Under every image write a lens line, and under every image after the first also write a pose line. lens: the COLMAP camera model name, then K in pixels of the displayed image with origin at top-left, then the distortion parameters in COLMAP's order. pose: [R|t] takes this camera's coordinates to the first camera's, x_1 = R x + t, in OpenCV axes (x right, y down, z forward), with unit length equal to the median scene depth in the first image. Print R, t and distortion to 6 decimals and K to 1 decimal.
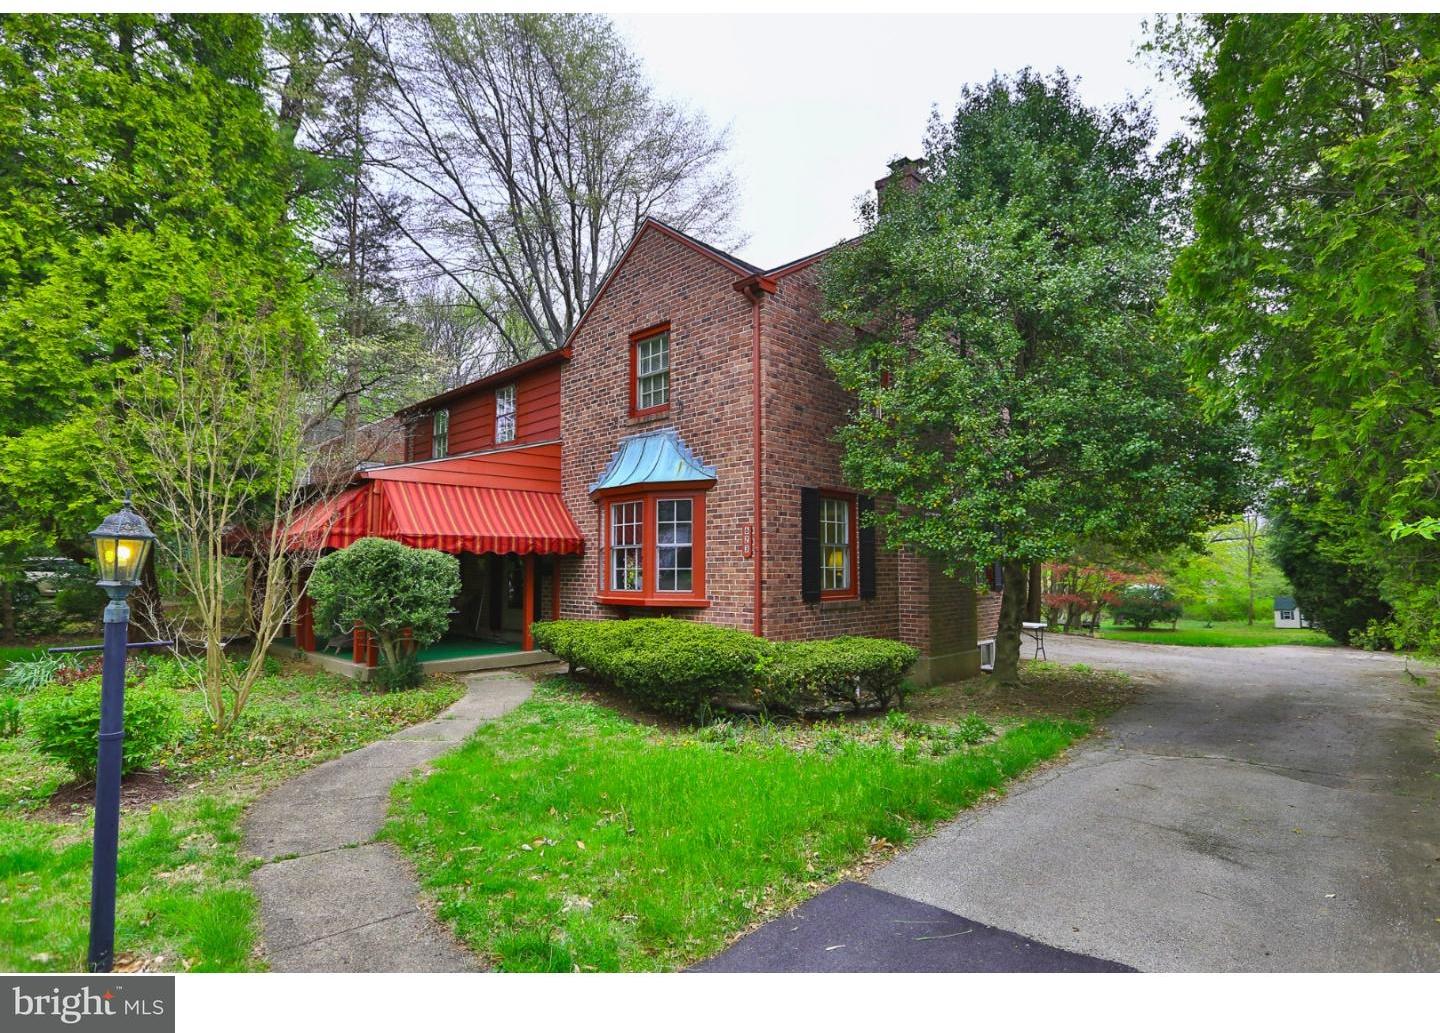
lens RADIAL K [[695.0, 0, 720.5], [0, 695.0, 521.5], [0, 0, 1]] dist [-0.013598, 0.000148]
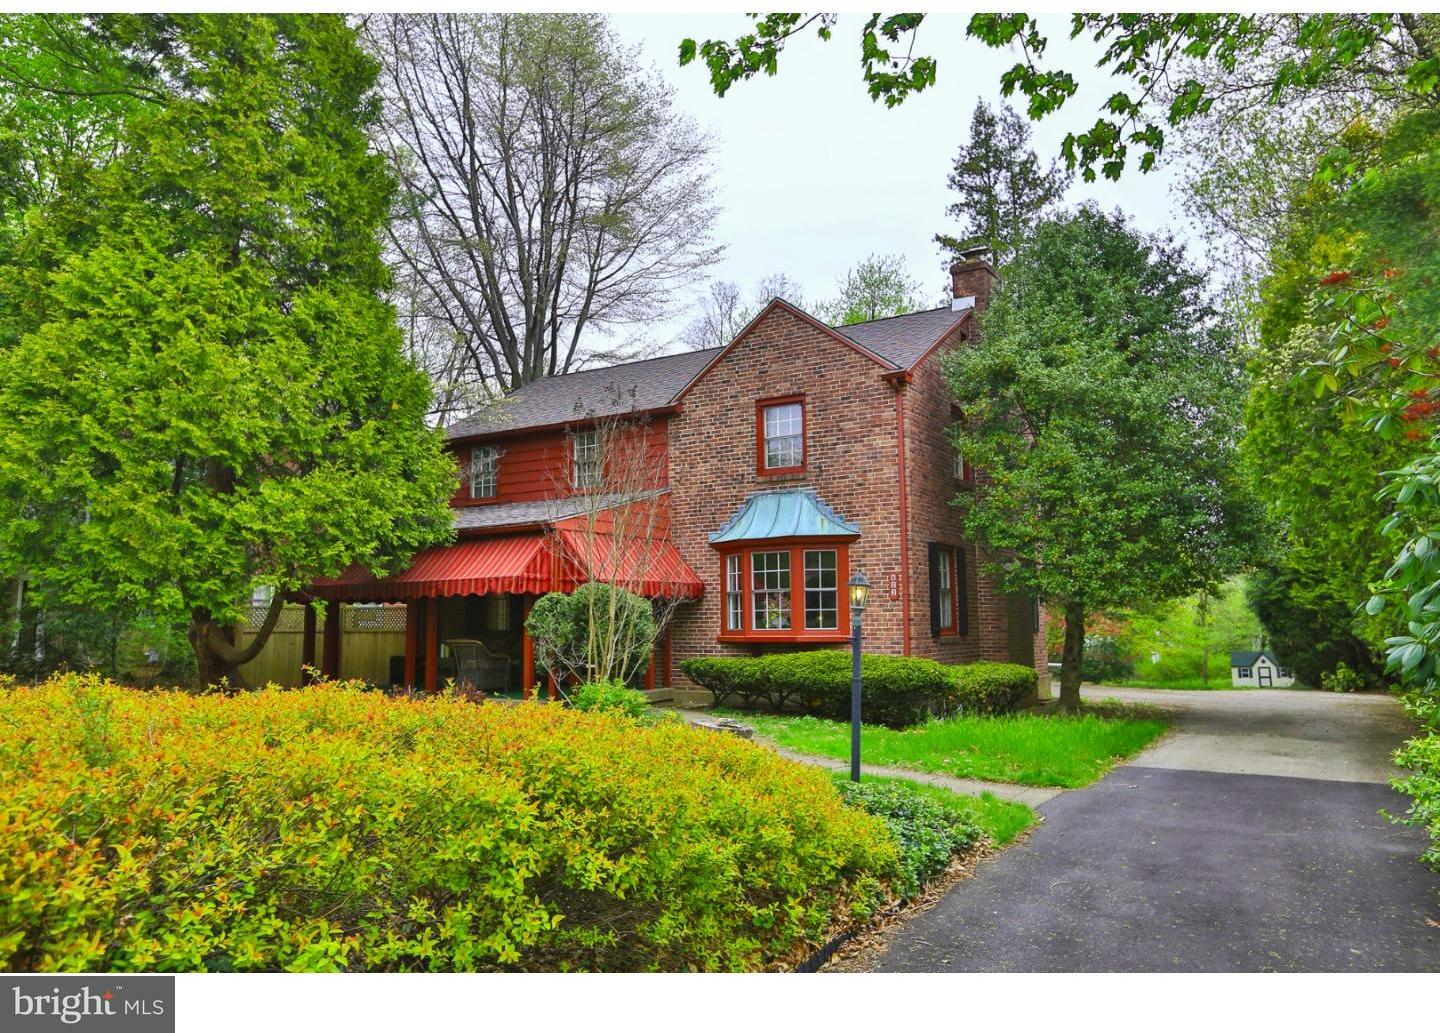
lens RADIAL K [[937.9, 0, 719.1], [0, 937.9, 517.2], [0, 0, 1]] dist [0.025341, 0.001282]
pose [[0.982240, 0.015607, 0.186979, -0.524049], [-0.007458, 0.998994, -0.044209, -0.016268], [-0.187481, 0.042029, 0.981369, -0.515591]]
